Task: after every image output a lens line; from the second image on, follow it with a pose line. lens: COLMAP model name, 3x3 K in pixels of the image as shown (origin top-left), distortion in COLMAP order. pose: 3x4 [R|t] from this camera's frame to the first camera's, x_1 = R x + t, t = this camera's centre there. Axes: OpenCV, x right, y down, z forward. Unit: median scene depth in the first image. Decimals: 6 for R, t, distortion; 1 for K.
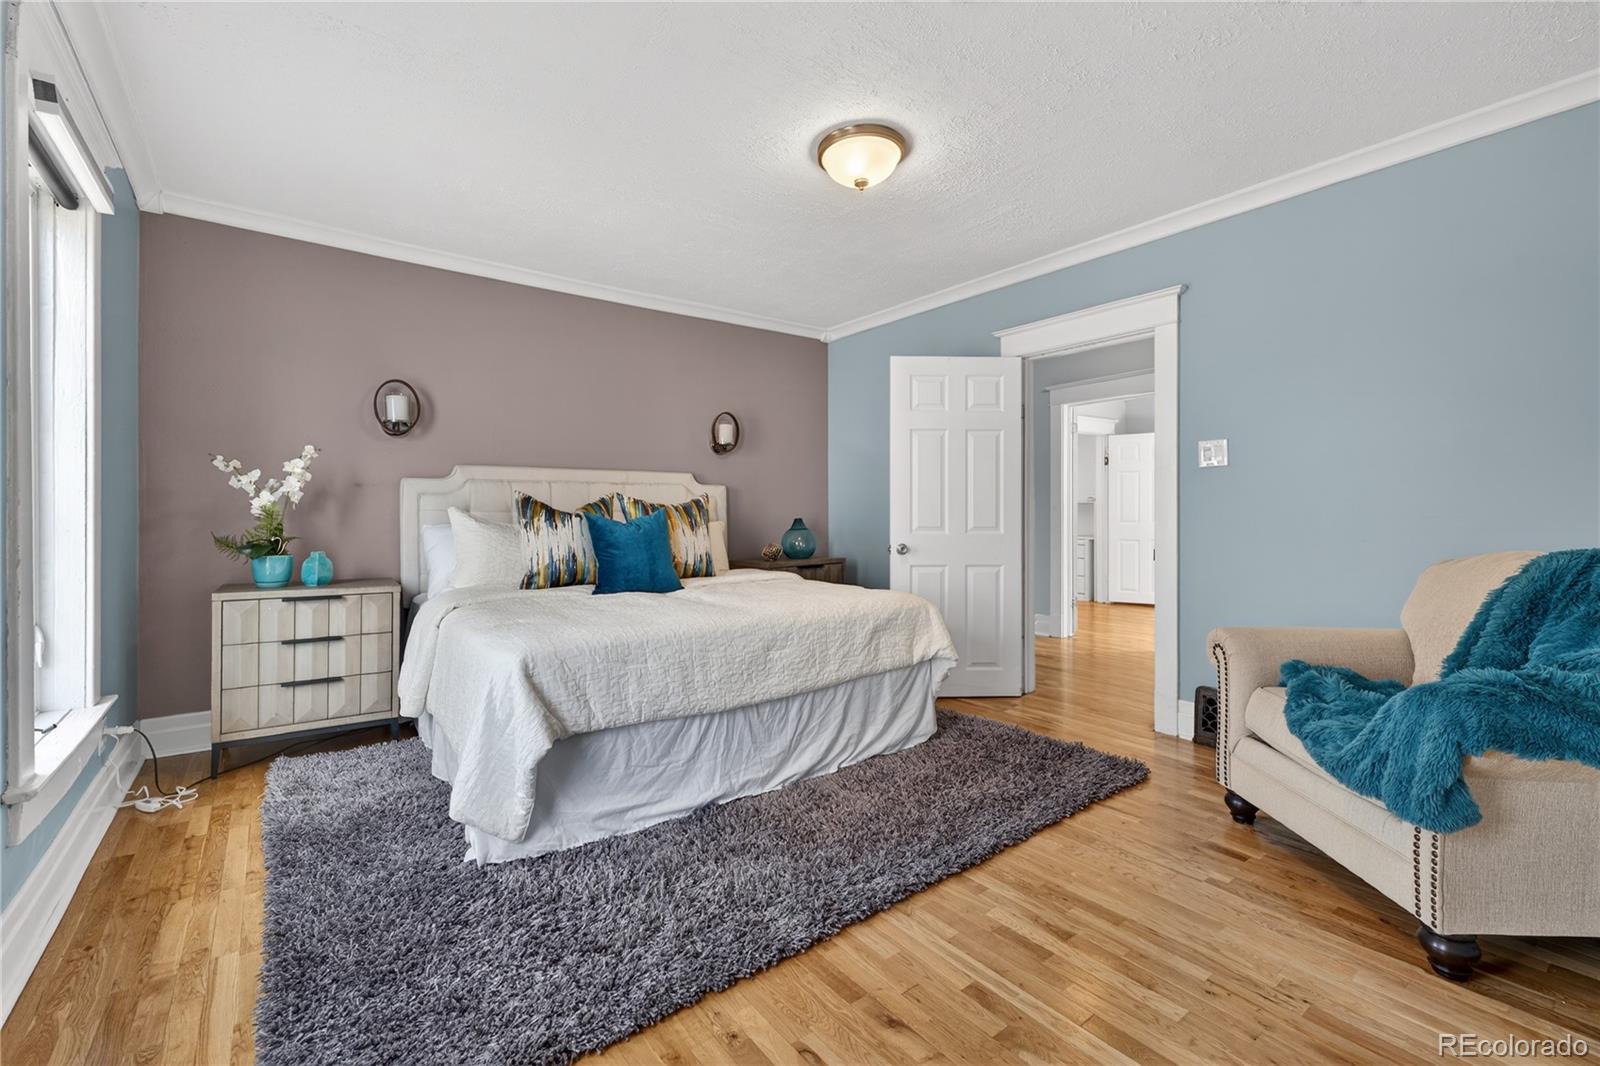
lens RADIAL K [[683.7, 0, 800.0], [0, 683.7, 533.0], [0, 0, 1]] dist [-0.001203, 0.000015]
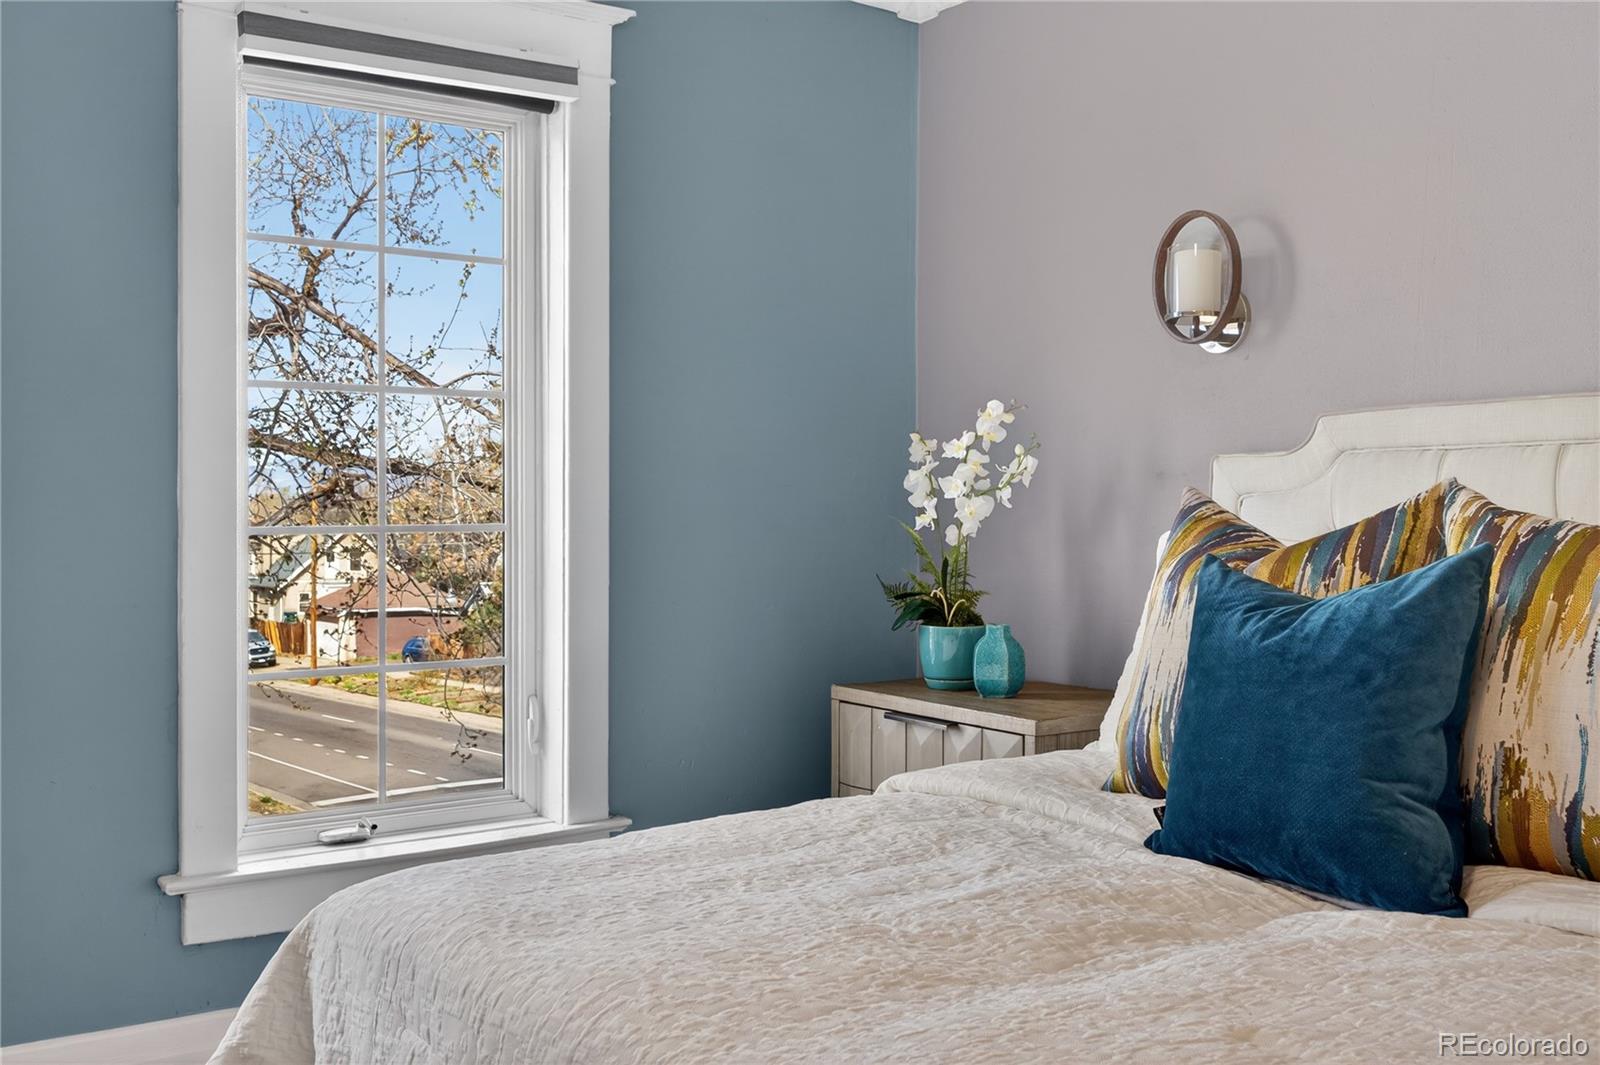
lens RADIAL K [[1522.3, 0, 800.0], [0, 1522.3, 532.5], [0, 0, 1]] dist [-0.074866, 0.006866]
pose [[-0.010636, 0.017900, -0.999783, 0.369550], [-0.017501, 0.999683, 0.018085, -0.056229], [0.999790, 0.017690, -0.010319, 0.924962]]
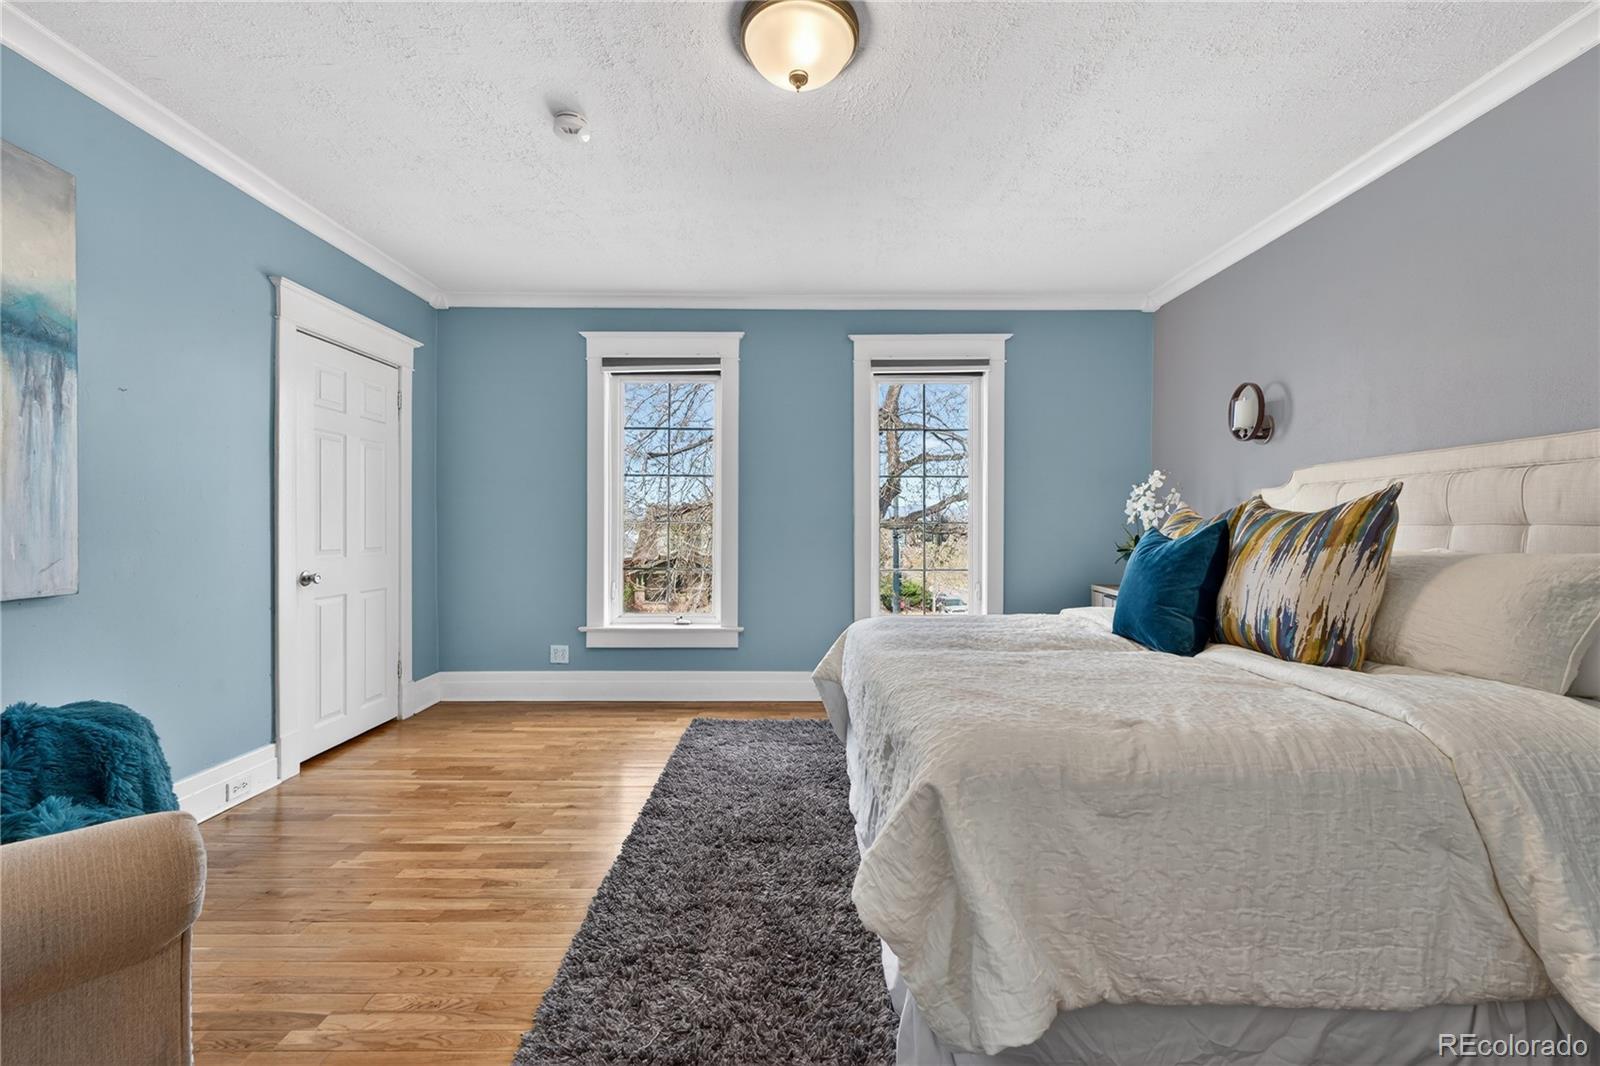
lens RADIAL K [[653.7, 0, 800.0], [0, 653.7, 533.0], [0, 0, 1]] dist [0.001164, 0.000796]
pose [[-0.601755, 0.010976, -0.798606, 0.578317], [-0.013070, 0.999636, 0.023588, -0.041852], [0.798574, 0.024632, -0.601392, 1.256273]]
